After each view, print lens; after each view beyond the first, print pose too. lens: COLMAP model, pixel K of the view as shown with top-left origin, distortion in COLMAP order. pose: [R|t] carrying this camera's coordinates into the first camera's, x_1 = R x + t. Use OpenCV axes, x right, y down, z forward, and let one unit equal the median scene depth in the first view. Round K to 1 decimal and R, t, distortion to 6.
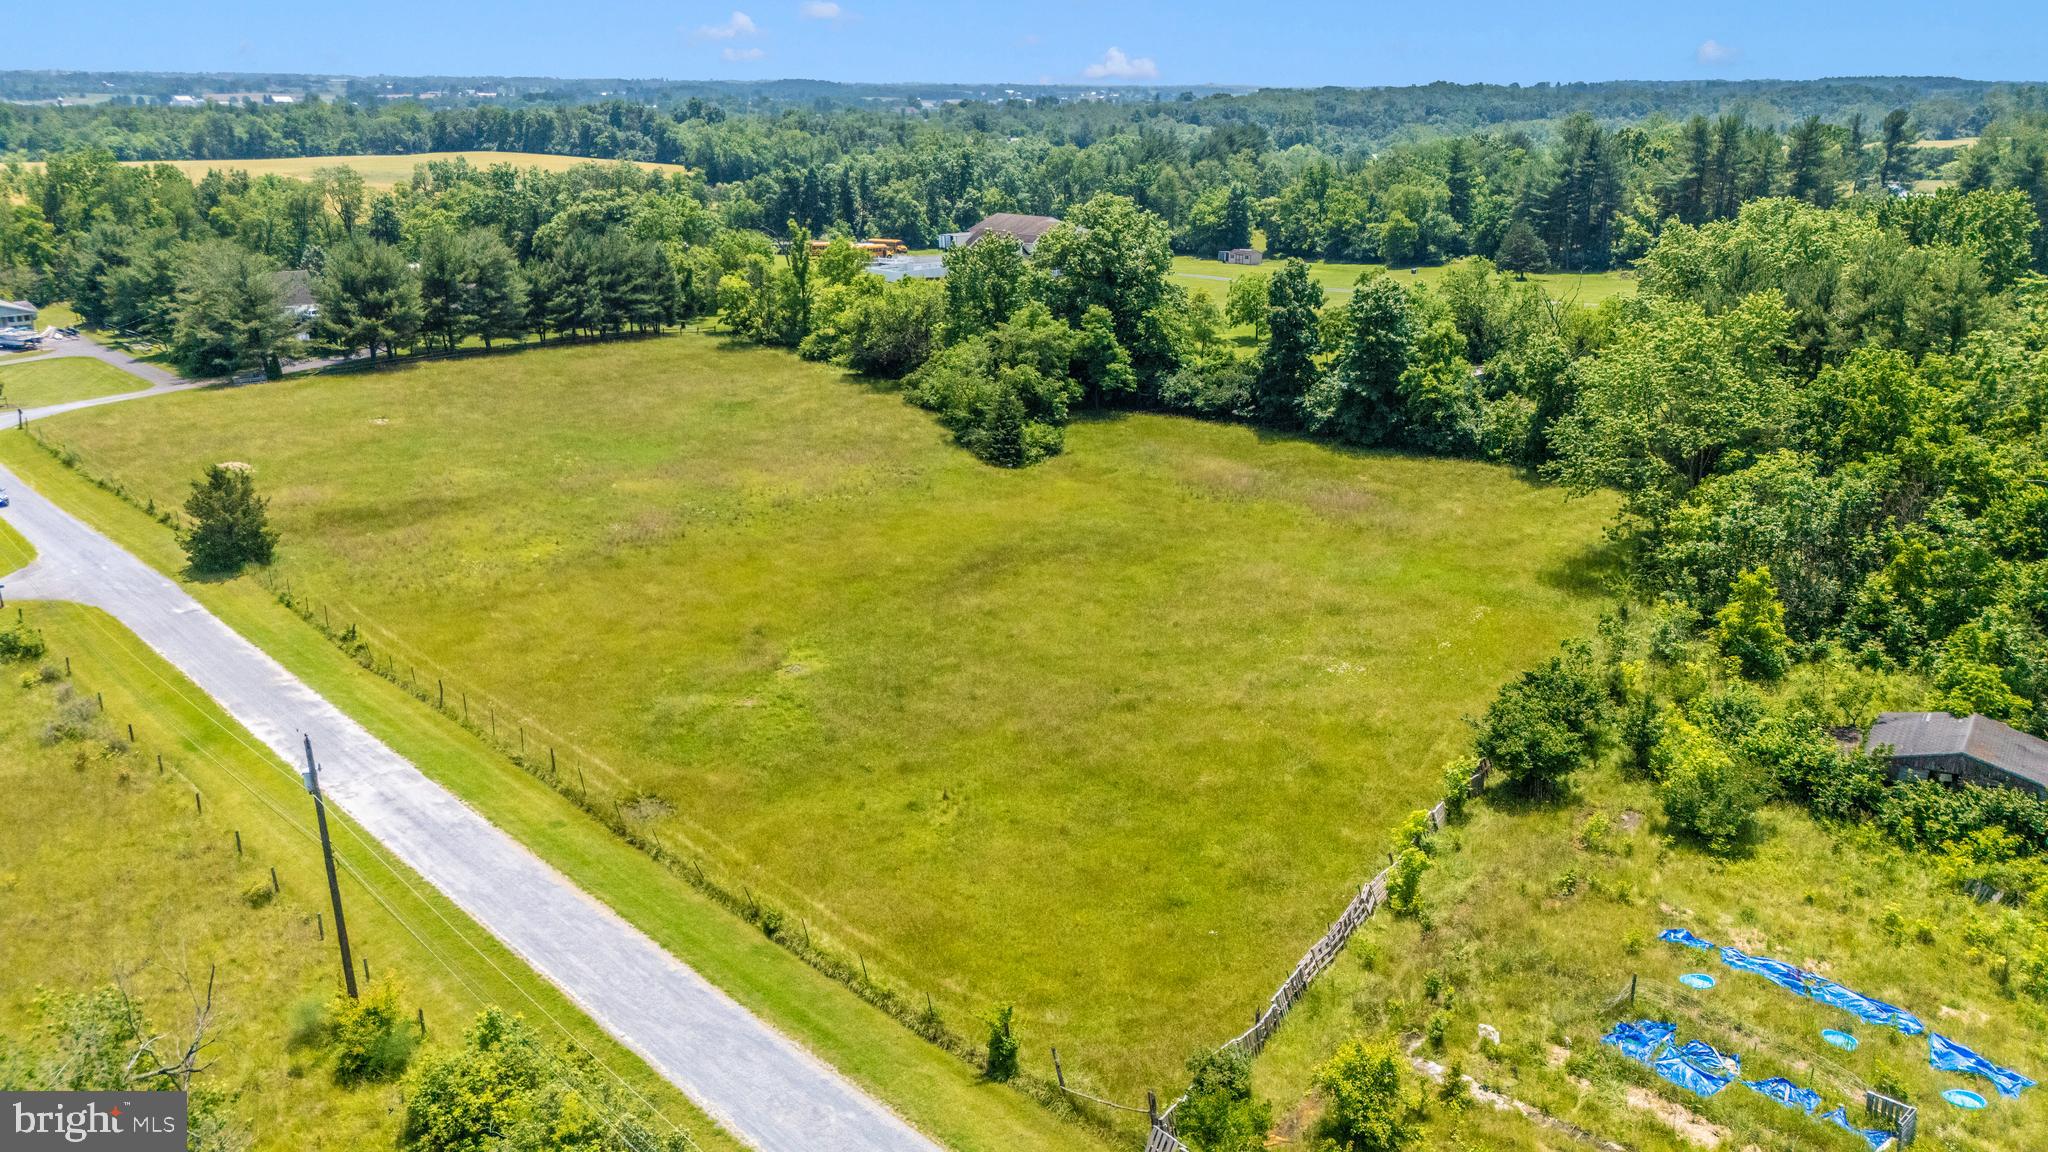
lens RADIAL K [[1555.2, 0, 1041.3], [0, 1555.2, 526.8], [0, 0, 1]] dist [0.084401, -0.121652]
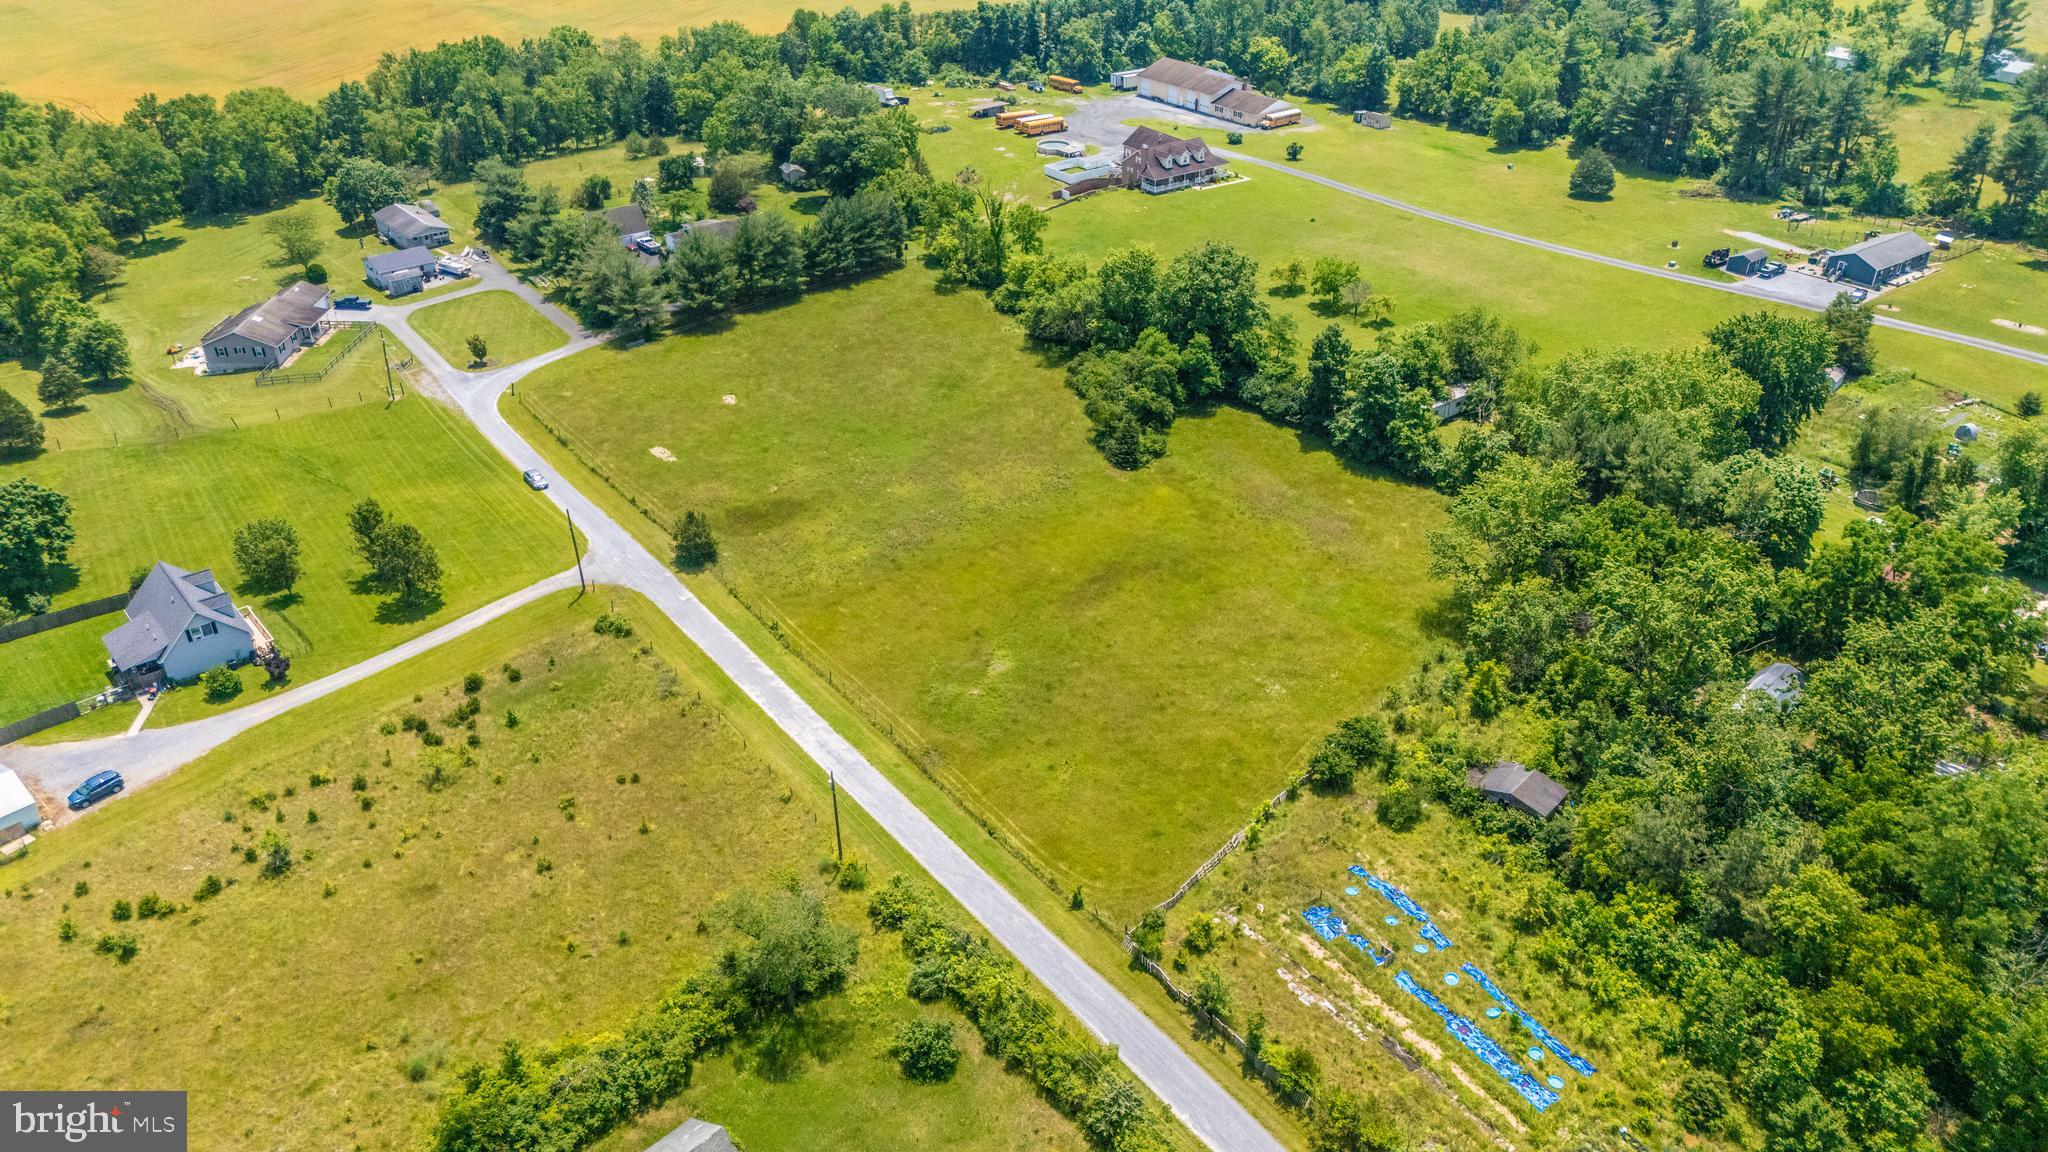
lens RADIAL K [[1503.5, 0, 1031.5], [0, 1503.5, 574.6], [0, 0, 1]] dist [0.083742, -0.085252]
pose [[0.992517, 0.061870, -0.105276, 0.065096], [-0.034874, 0.969850, 0.241195, -0.402120], [0.117025, -0.235719, 0.964750, -0.671299]]
